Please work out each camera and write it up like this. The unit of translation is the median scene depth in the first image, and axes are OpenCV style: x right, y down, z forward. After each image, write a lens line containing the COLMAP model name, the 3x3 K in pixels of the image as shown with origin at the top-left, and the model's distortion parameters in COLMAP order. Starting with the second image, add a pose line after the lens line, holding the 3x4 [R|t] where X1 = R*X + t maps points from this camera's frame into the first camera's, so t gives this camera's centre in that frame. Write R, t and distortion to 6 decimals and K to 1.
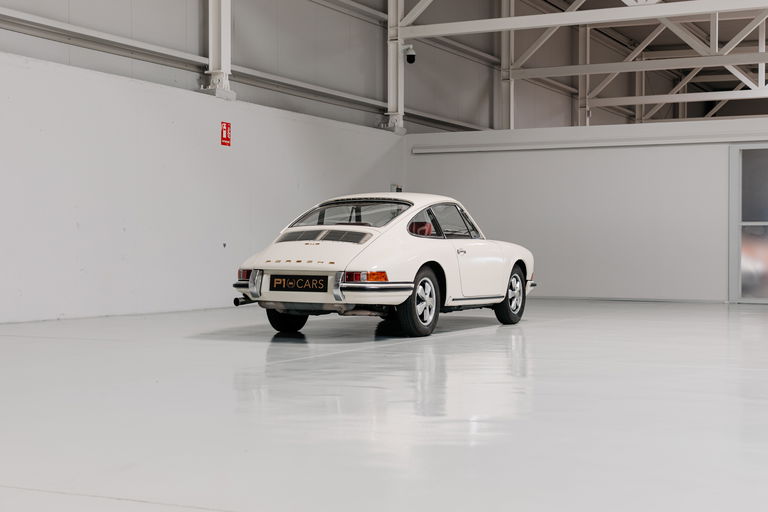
lens RADIAL K [[1188.2, 0, 349.3], [0, 1188.2, 255.6], [0, 0, 1]] dist [0.008481, 0.054149]
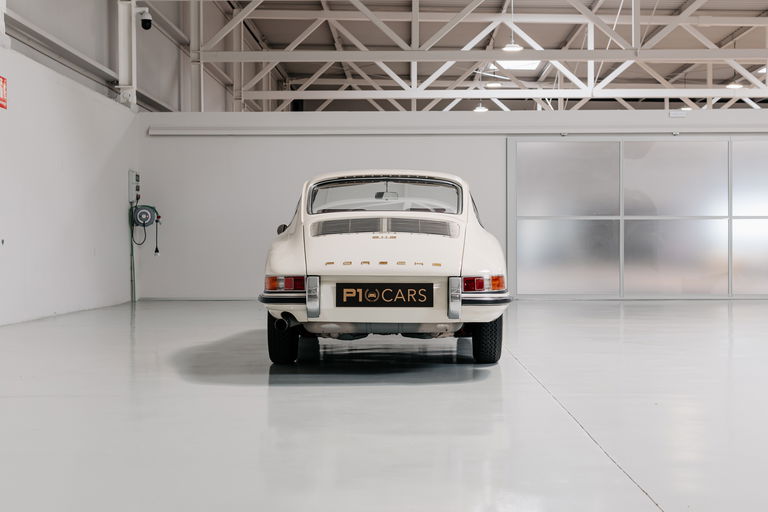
lens RADIAL K [[1102.3, 0, 384.0], [0, 1102.3, 256.0], [0, 0, 1]] dist [0.019380, 0.012664]
pose [[0.889464, -0.010010, 0.456895, -0.273132], [0.008343, 0.999949, 0.005666, -0.002202], [-0.456929, -0.001228, 0.889503, 0.359108]]
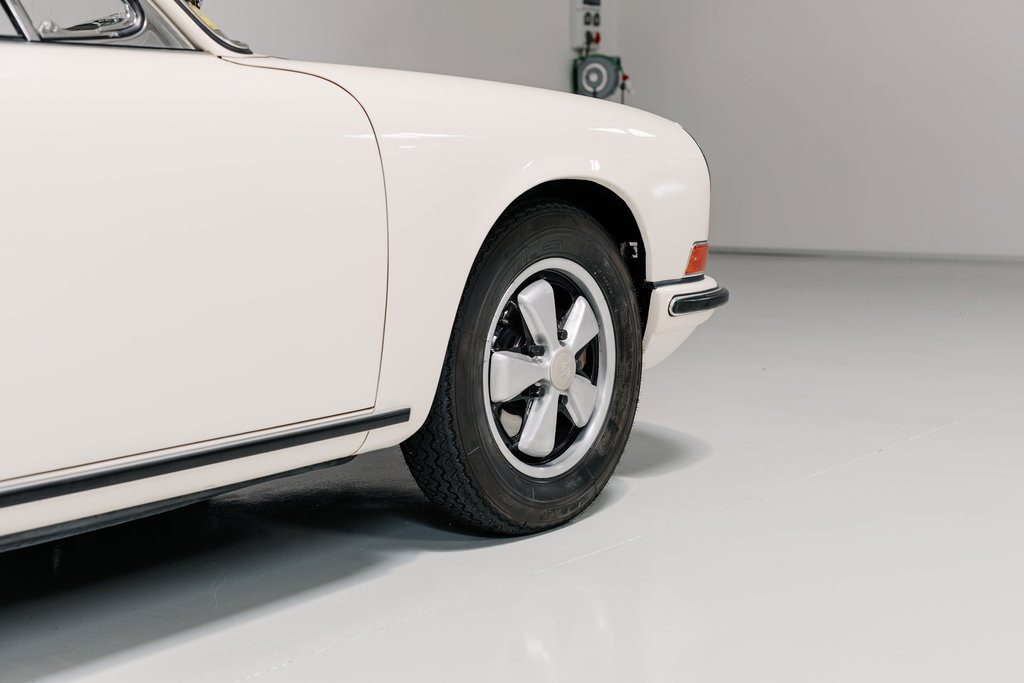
lens RADIAL K [[1469.8, 0, 512.0], [0, 1469.8, 341.5], [0, 0, 1]] dist [0.019380, 0.012664]
pose [[0.983721, 0.003801, -0.179663, 0.179216], [0.018953, 0.992006, 0.124762, -0.000085], [0.178701, -0.126137, 0.975785, 0.803036]]
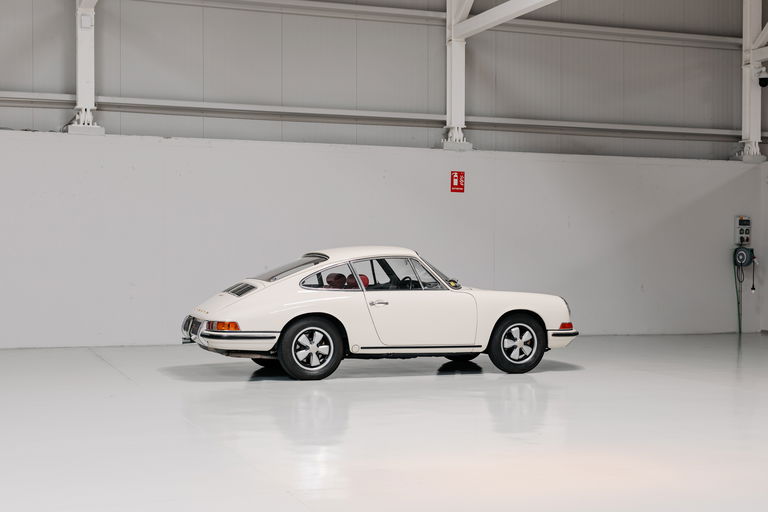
lens RADIAL K [[1102.3, 0, 384.0], [0, 1102.3, 256.0], [0, 0, 1]] dist [0.019380, 0.012664]
pose [[0.753559, 0.002552, -0.657375, 0.682393], [-0.005548, 0.999982, -0.002477, -0.039467], [0.657357, 0.005514, 0.753559, 0.233727]]
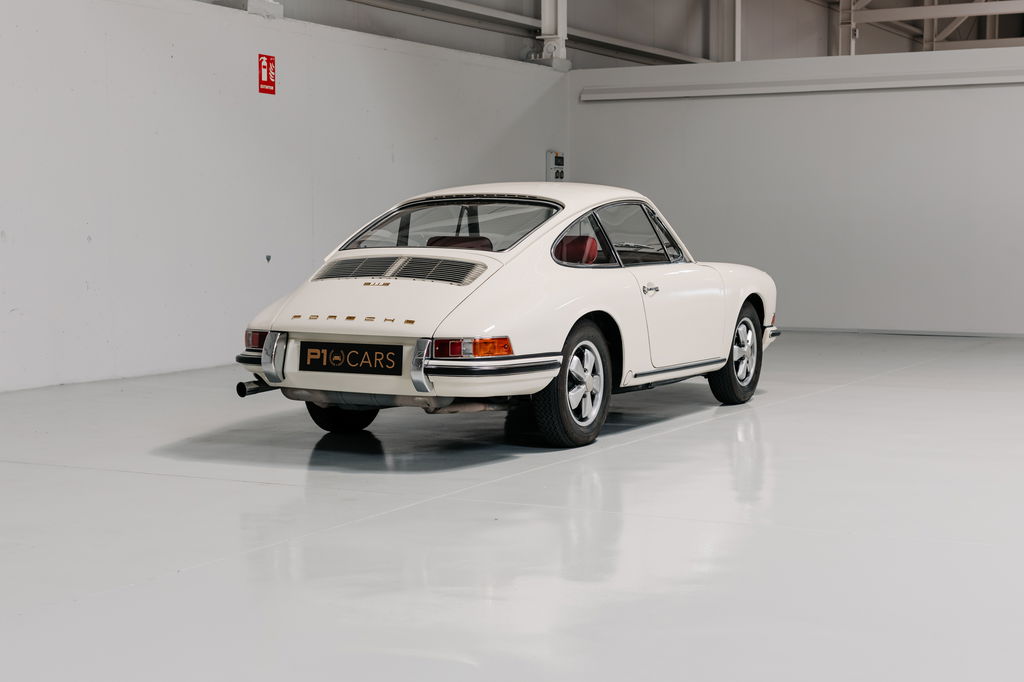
lens RADIAL K [[1641.7, 0, 512.0], [0, 1641.7, 341.0], [0, 0, 1]] dist [0.027628, -0.047535]
pose [[0.999977, -0.006663, 0.000839, 0.025603], [0.006593, 0.997774, 0.066363, -0.028155], [-0.001279, -0.066356, 0.997795, 0.202235]]
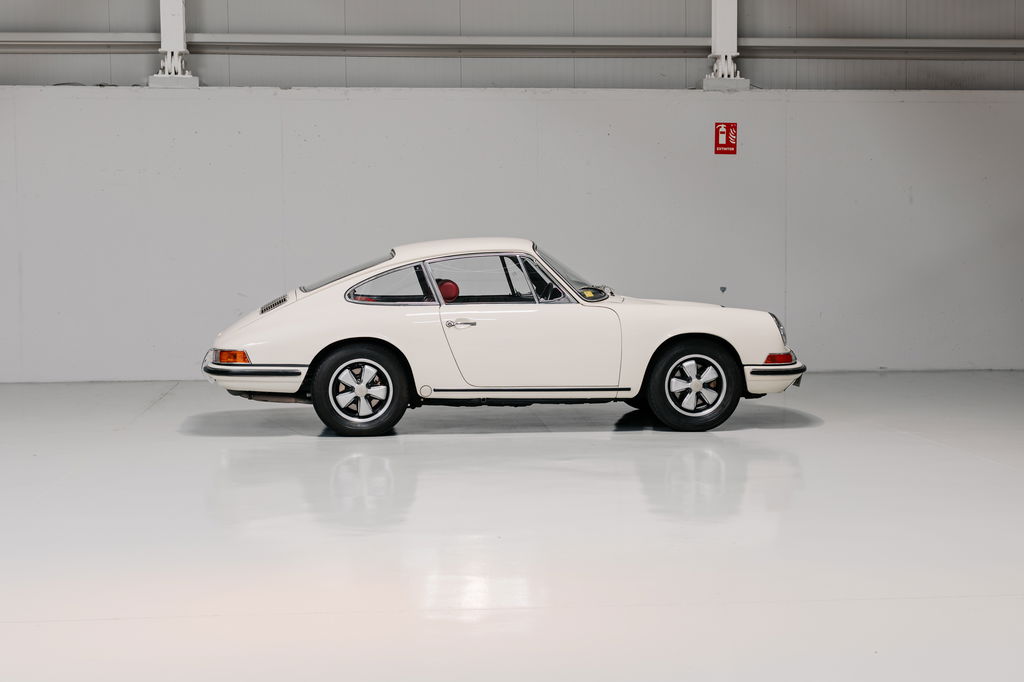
lens RADIAL K [[1554.6, 0, 508.4], [0, 1554.6, 260.5], [0, 0, 1]] dist [0.040878, 0.029071]
pose [[0.564449, -0.001010, -0.825467, 0.802330], [0.005537, 0.999981, 0.002563, -0.039494], [0.825449, -0.006017, 0.564445, 0.452781]]
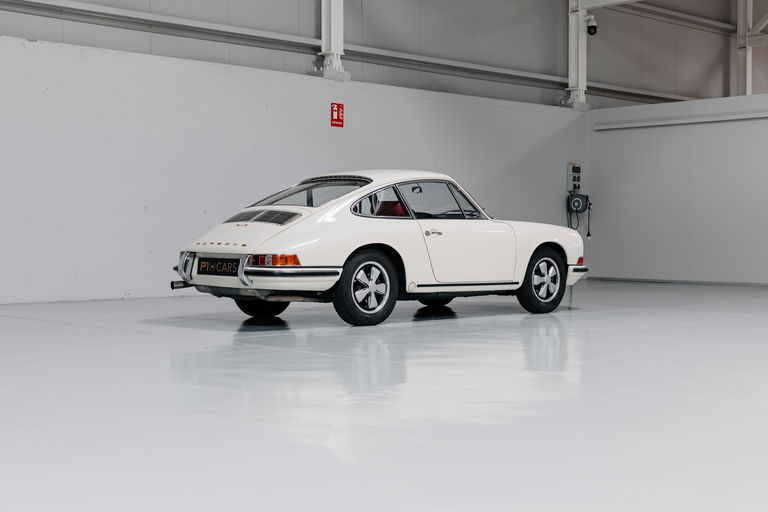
lens RADIAL K [[1112.1, 0, 375.0], [0, 1112.1, 257.2], [0, 0, 1]] dist [0.019645, 0.027859]
pose [[0.946567, 0.005932, -0.322452, 0.297398], [-0.000063, 0.999834, 0.018210, -0.000331], [0.322507, -0.017217, 0.946411, 0.165036]]
